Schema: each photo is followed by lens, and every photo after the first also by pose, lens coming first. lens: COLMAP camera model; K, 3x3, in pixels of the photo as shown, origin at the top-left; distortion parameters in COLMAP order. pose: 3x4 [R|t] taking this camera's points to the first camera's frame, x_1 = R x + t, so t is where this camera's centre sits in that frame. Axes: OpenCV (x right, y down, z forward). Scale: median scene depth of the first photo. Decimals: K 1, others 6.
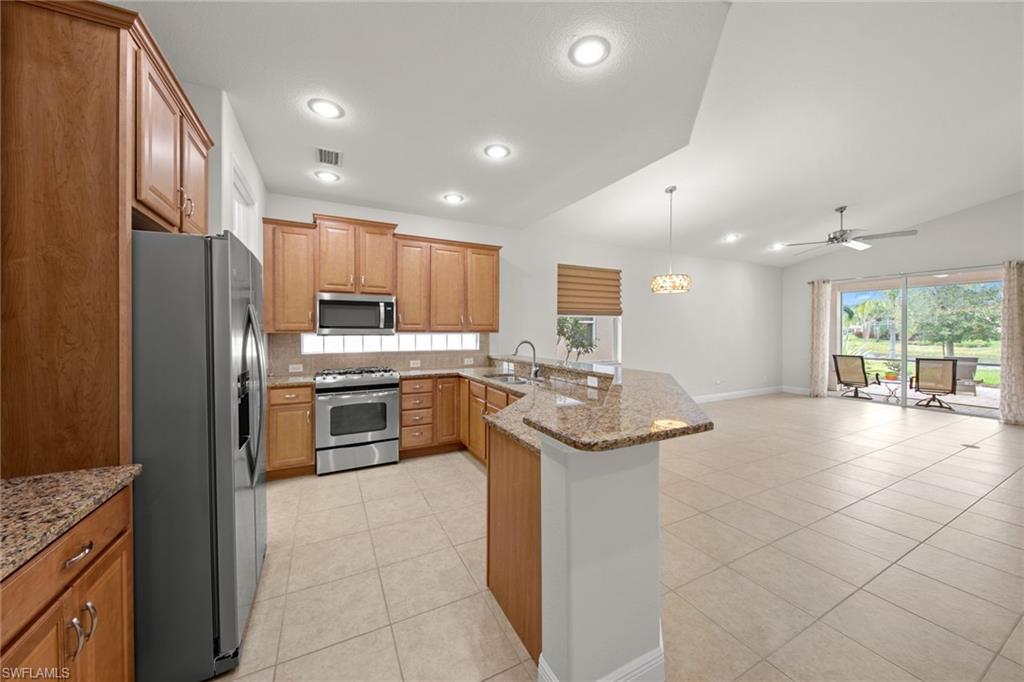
lens RADIAL K [[361.4, 0, 506.9], [0, 361.4, 331.7], [0, 0, 1]] dist [0.003239, 0.000016]
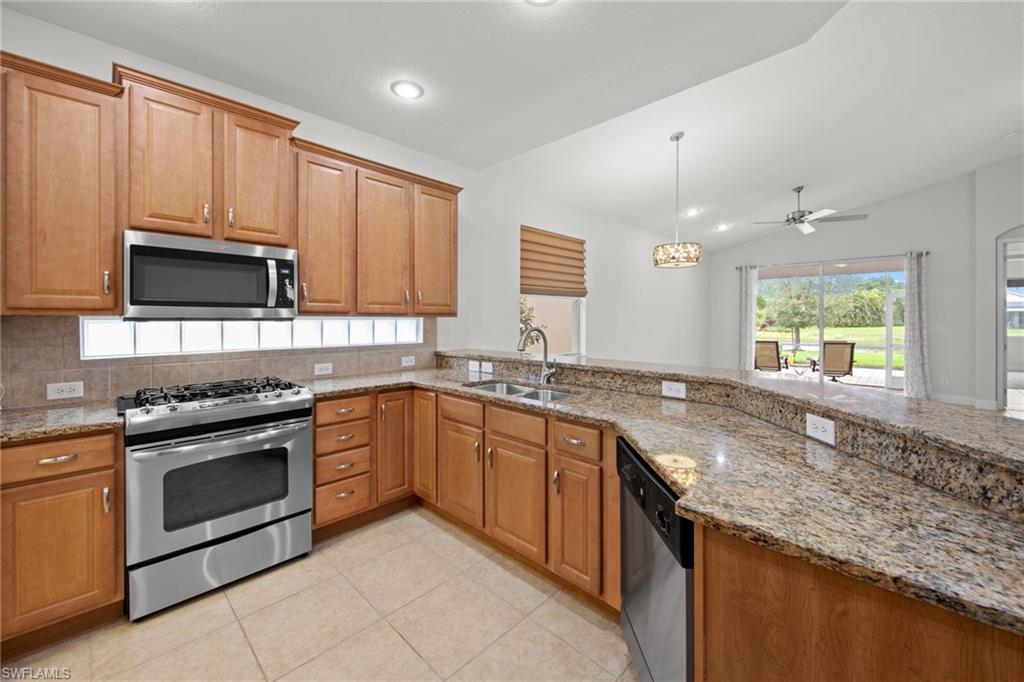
lens RADIAL K [[402.5, 0, 508.2], [0, 402.5, 320.8], [0, 0, 1]] dist [0.003933, -0.002619]
pose [[0.947804, -0.002831, 0.318841, -0.199310], [0.002861, 0.999996, 0.000372, 0.011369], [-0.318840, 0.000559, 0.947808, 0.311186]]
